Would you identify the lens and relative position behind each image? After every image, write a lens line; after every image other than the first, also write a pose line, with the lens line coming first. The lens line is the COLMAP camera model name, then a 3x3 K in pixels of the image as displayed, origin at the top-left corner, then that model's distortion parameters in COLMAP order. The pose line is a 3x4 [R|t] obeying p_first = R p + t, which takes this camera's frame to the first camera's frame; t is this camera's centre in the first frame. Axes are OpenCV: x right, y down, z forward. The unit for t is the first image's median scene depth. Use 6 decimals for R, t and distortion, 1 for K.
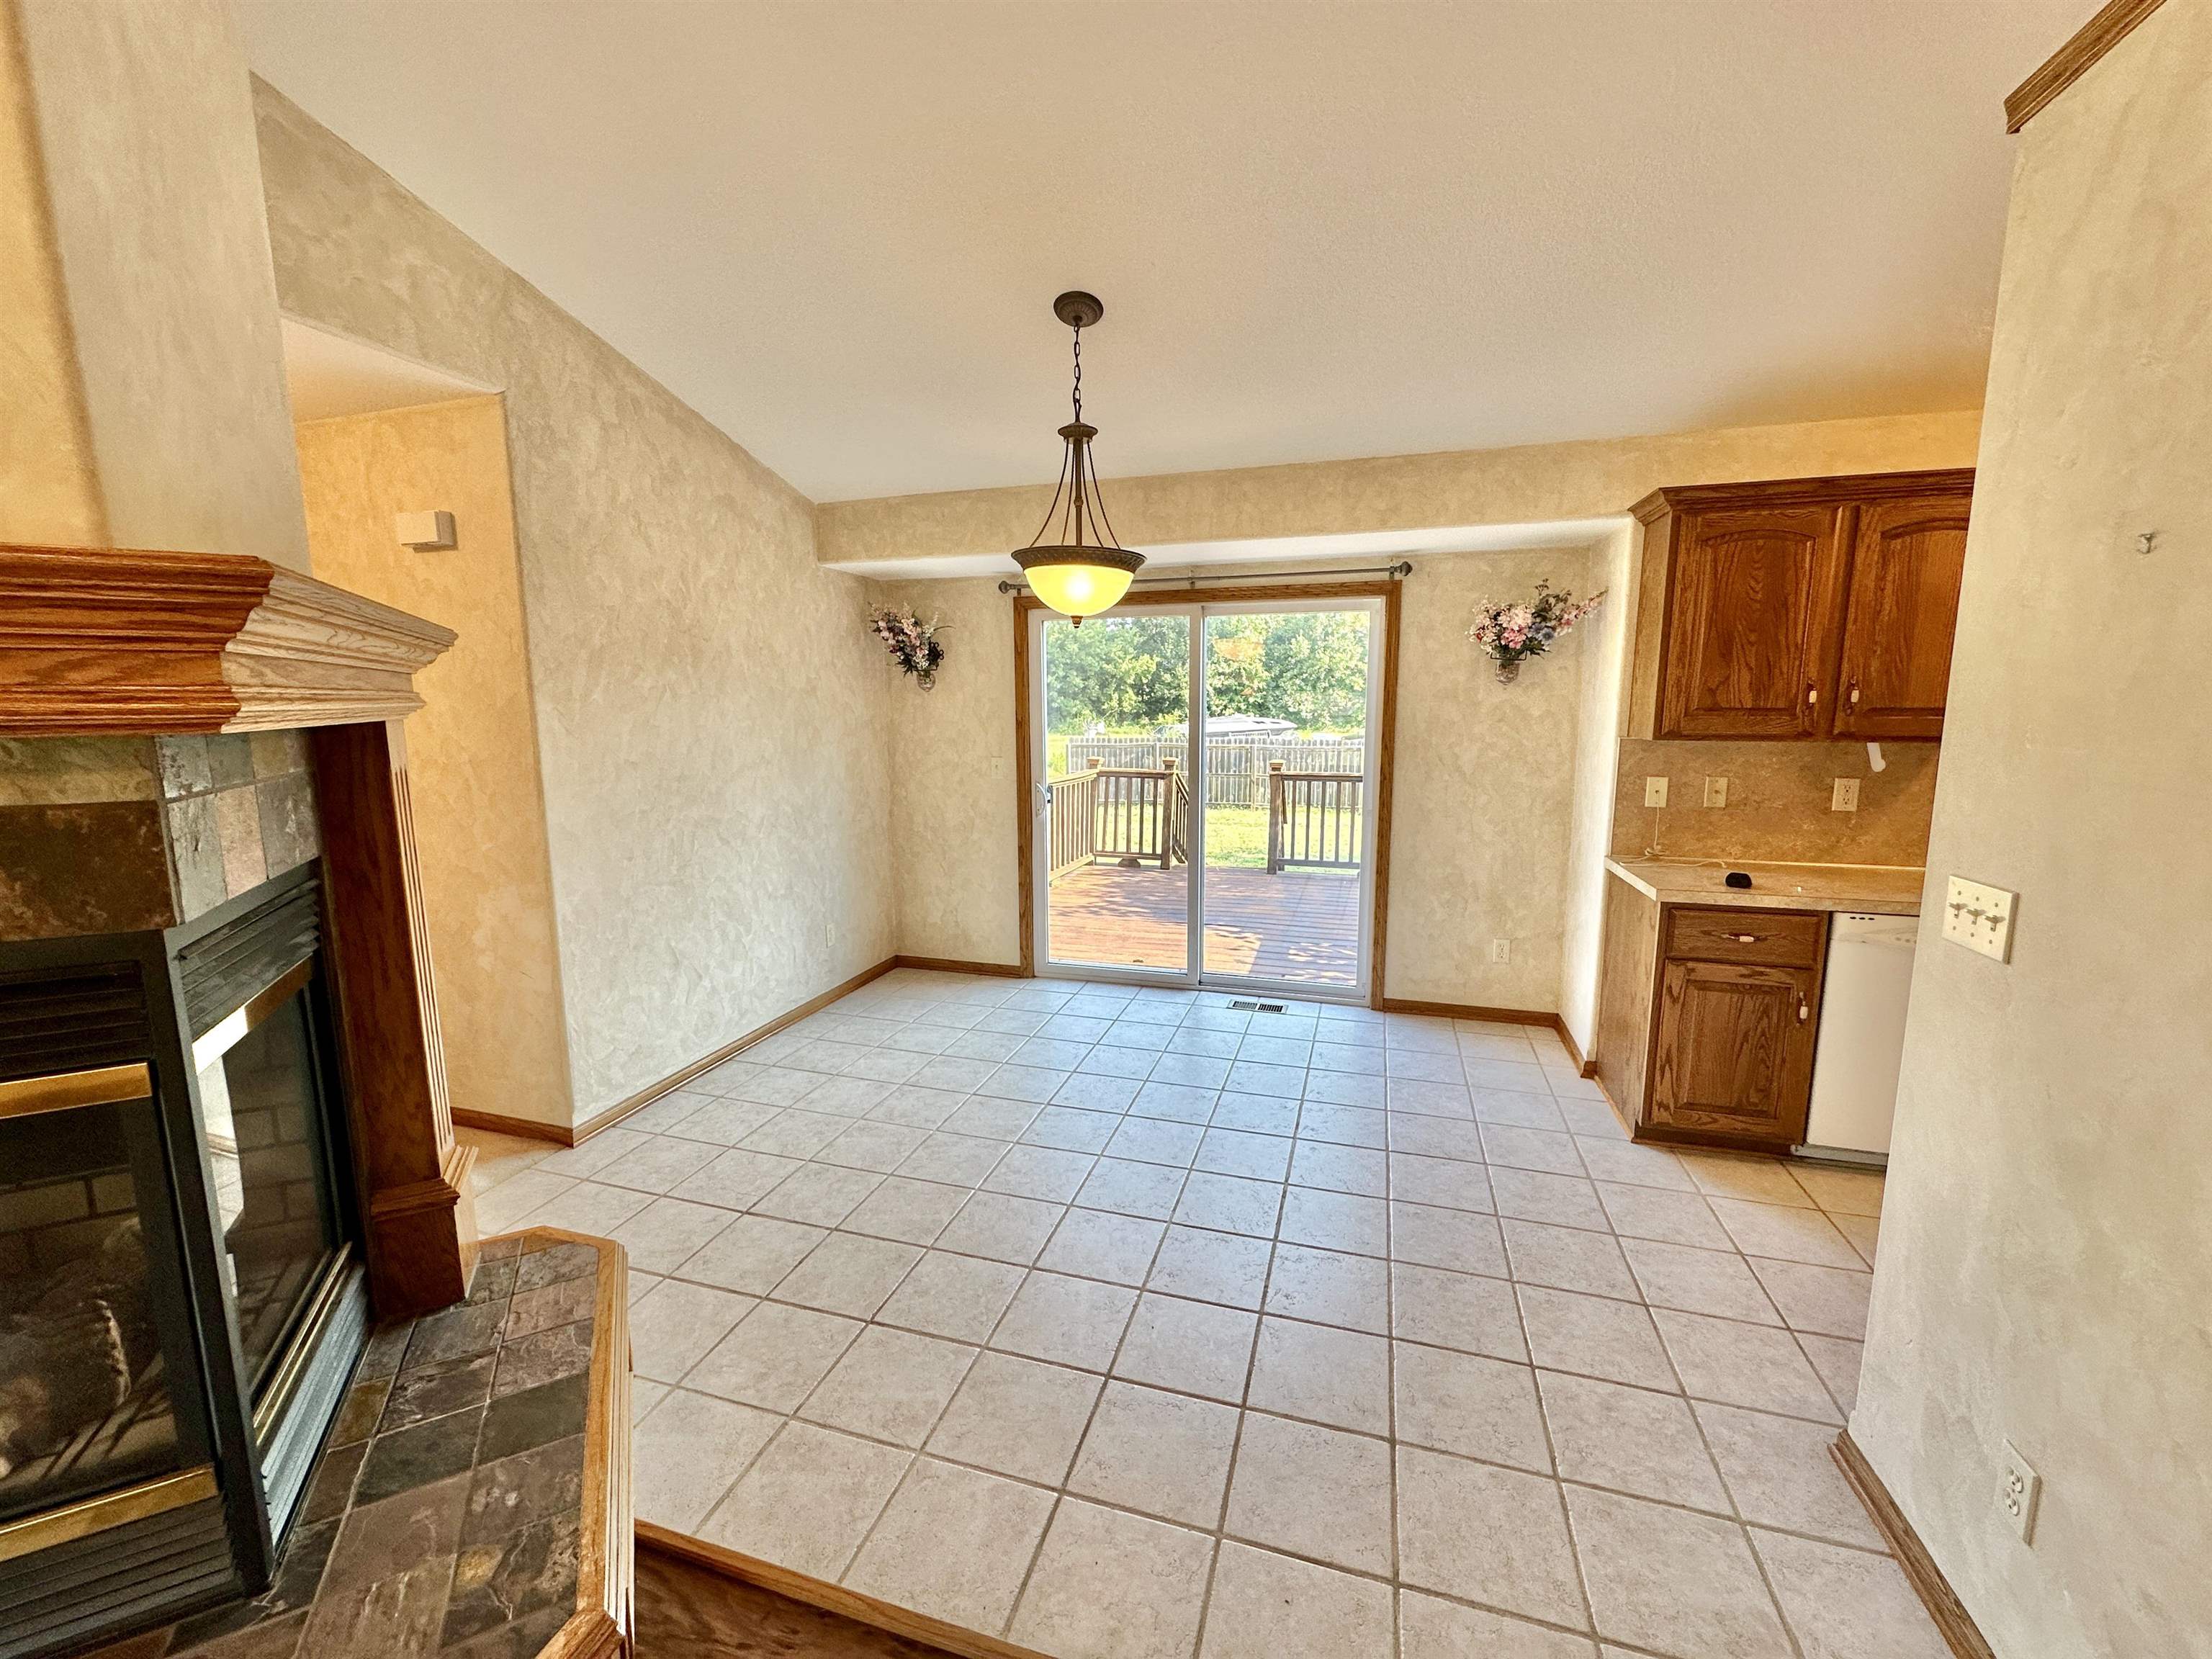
lens RADIAL K [[880.5, 0, 1104.8], [0, 880.5, 827.5], [0, 0, 1]] dist [-0.004472, 0.000377]
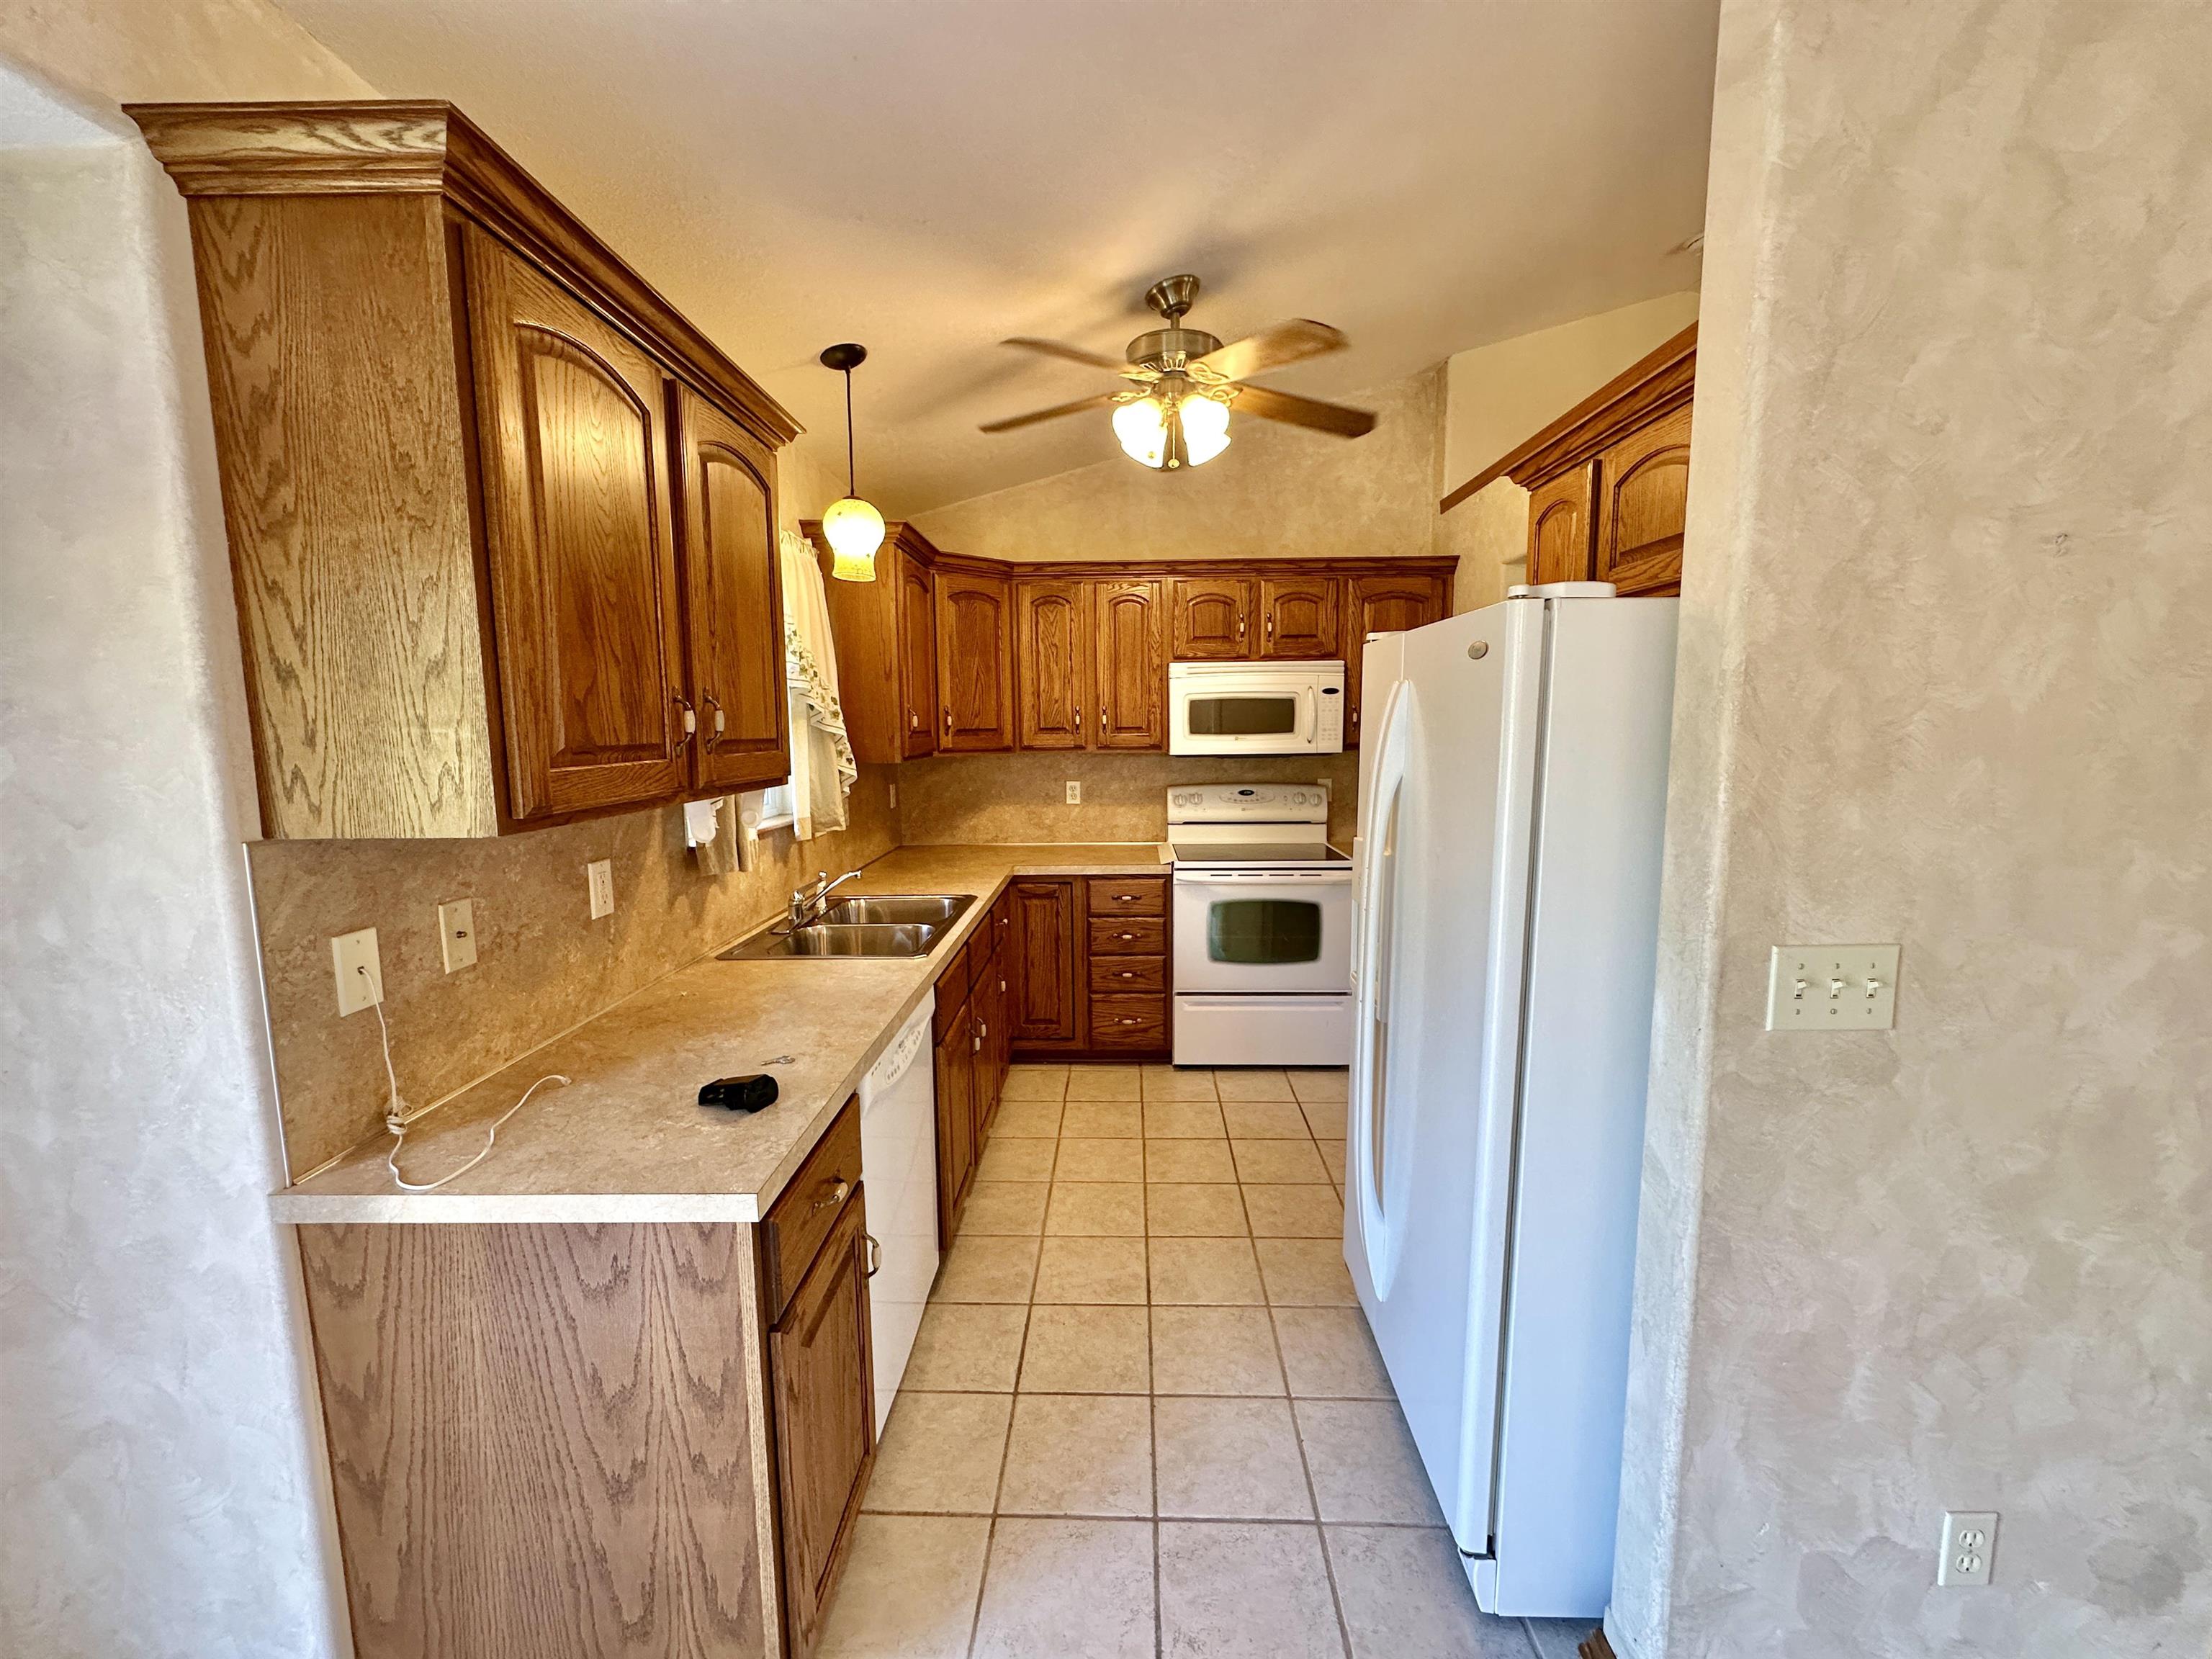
lens RADIAL K [[880.5, 0, 1096.7], [0, 880.5, 833.2], [0, 0, 1]] dist [-0.004472, 0.000377]
pose [[-0.264412, -0.115799, 0.957432, 0.180275], [0.148408, 0.976054, 0.159037, -0.109837], [-0.952923, 0.184142, -0.240895, 0.758451]]
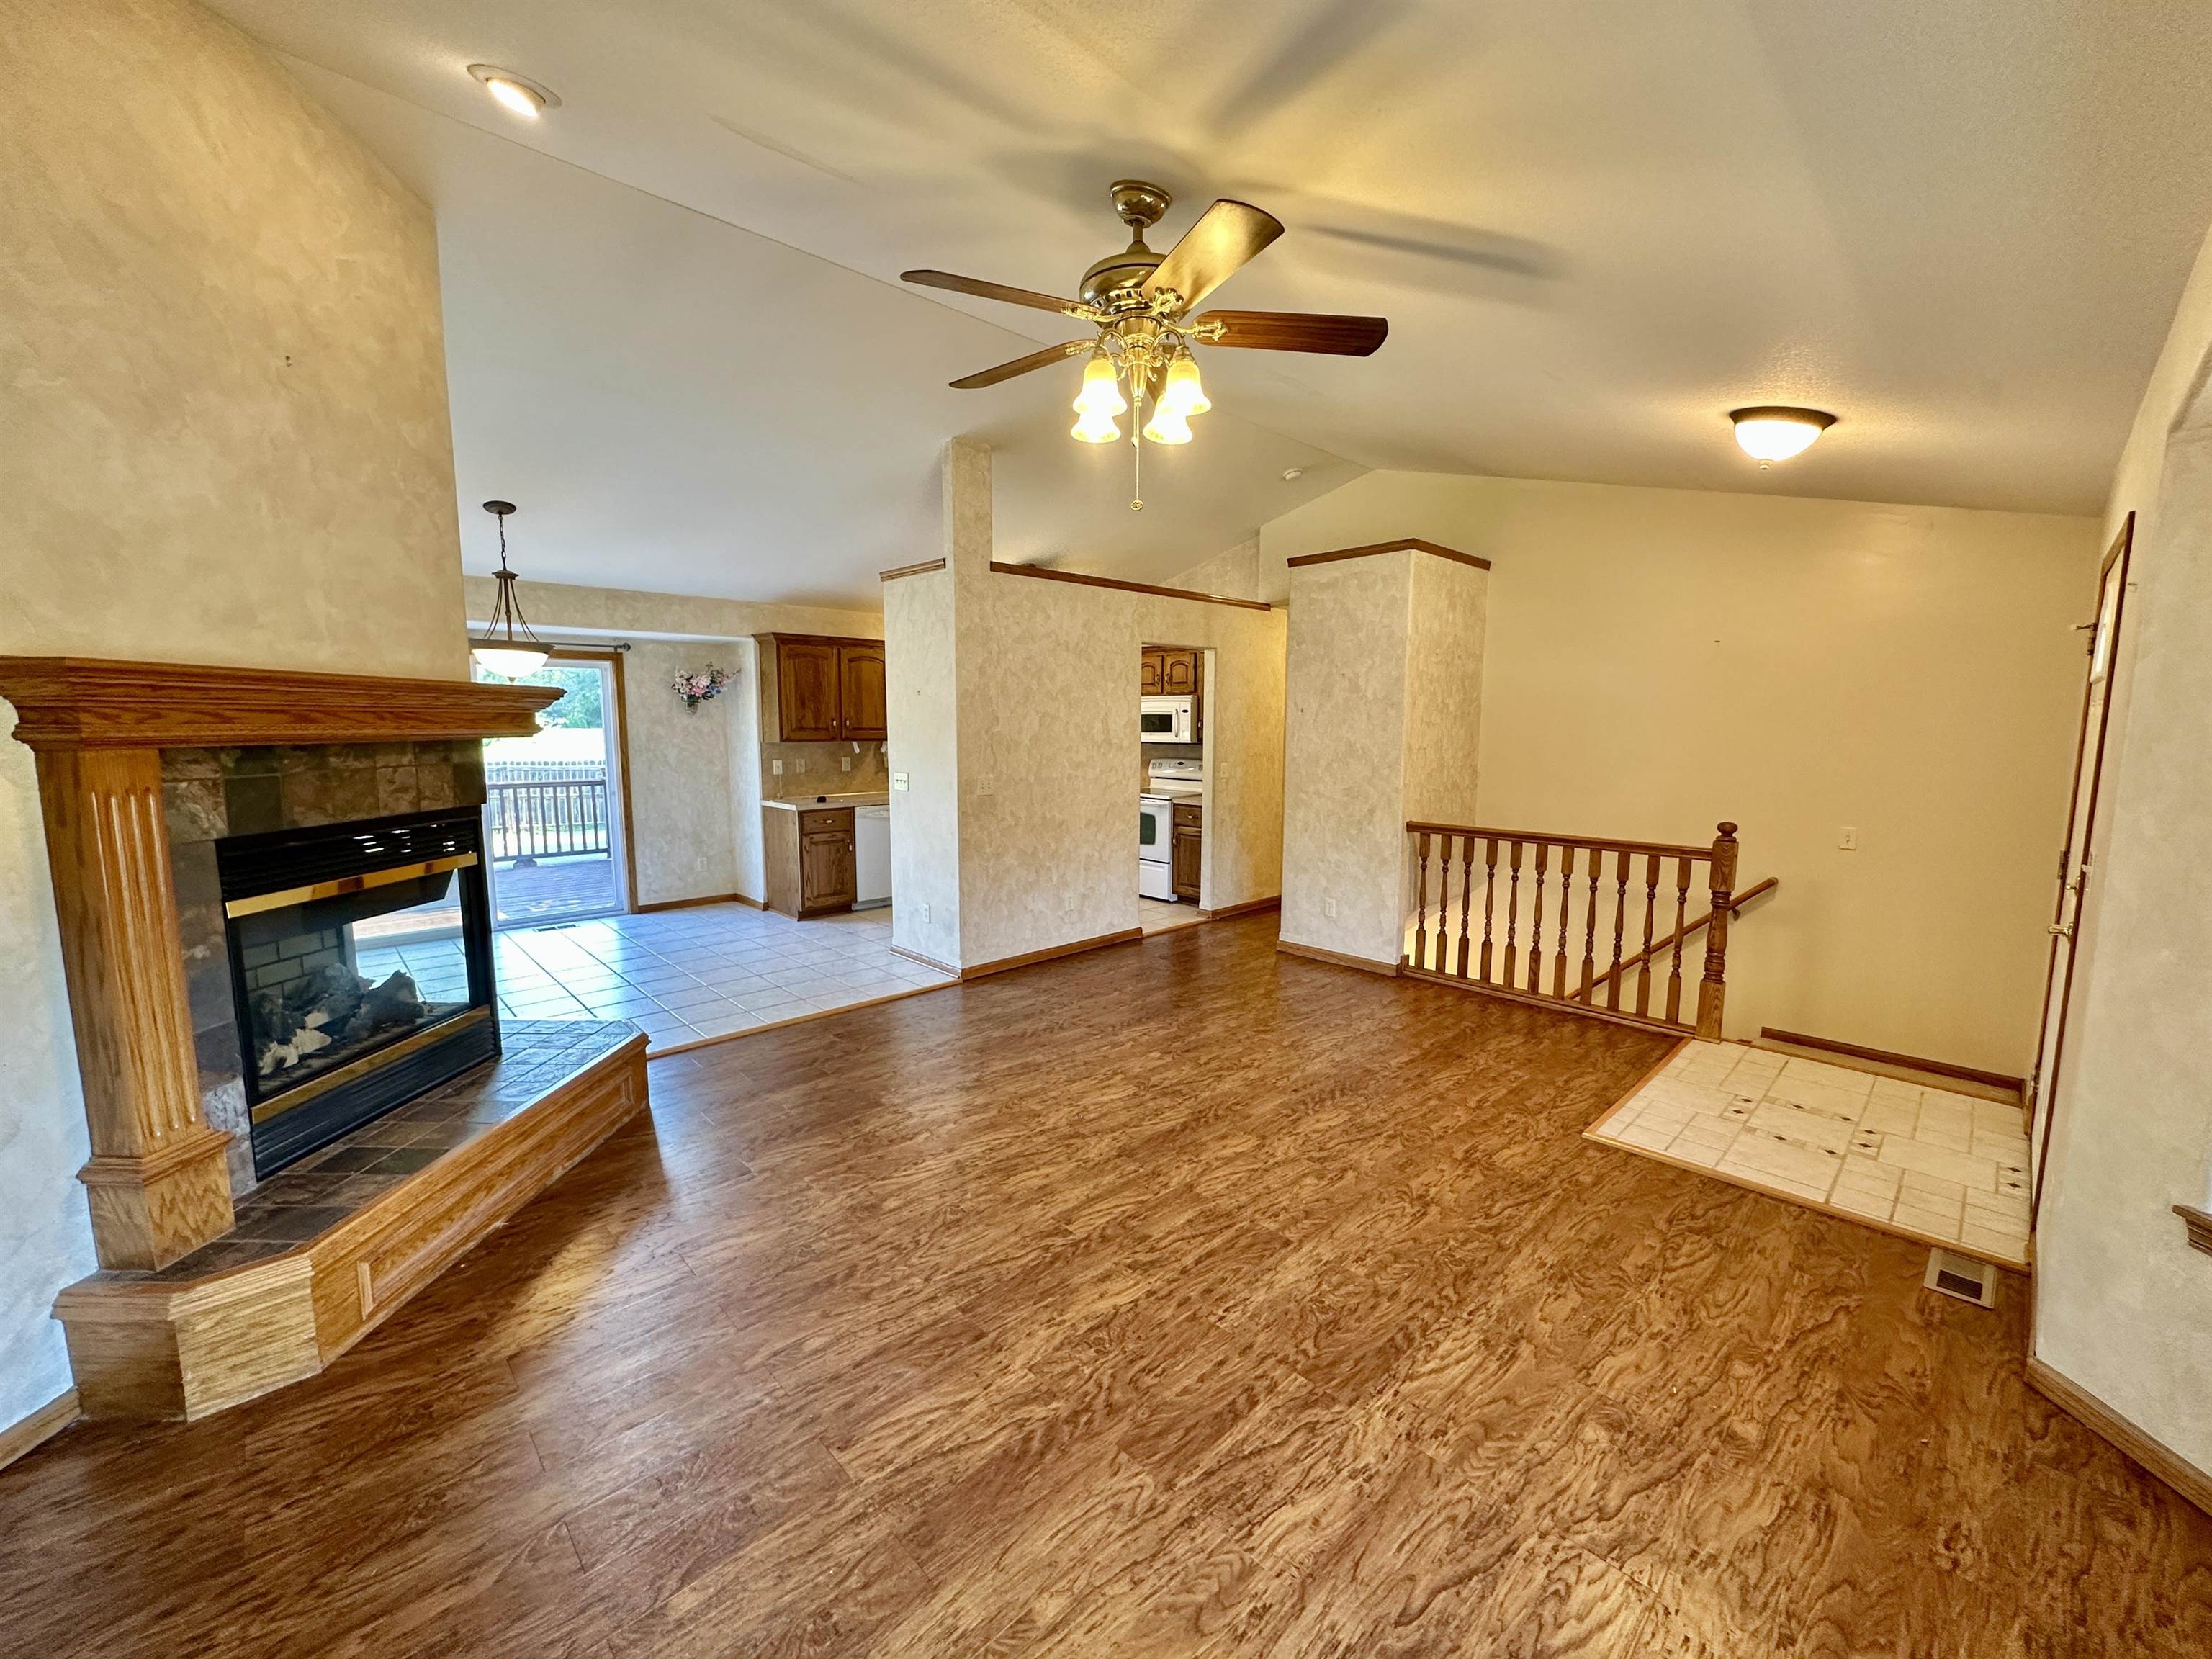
lens RADIAL K [[880.5, 0, 1102.3], [0, 880.5, 831.3], [0, 0, 1]] dist [-0.004472, 0.000377]
pose [[0.493242, -0.104191, 0.863630, -0.825285], [0.118158, 0.991624, 0.052149, 0.093025], [-0.861830, 0.076323, 0.501422, -0.721280]]
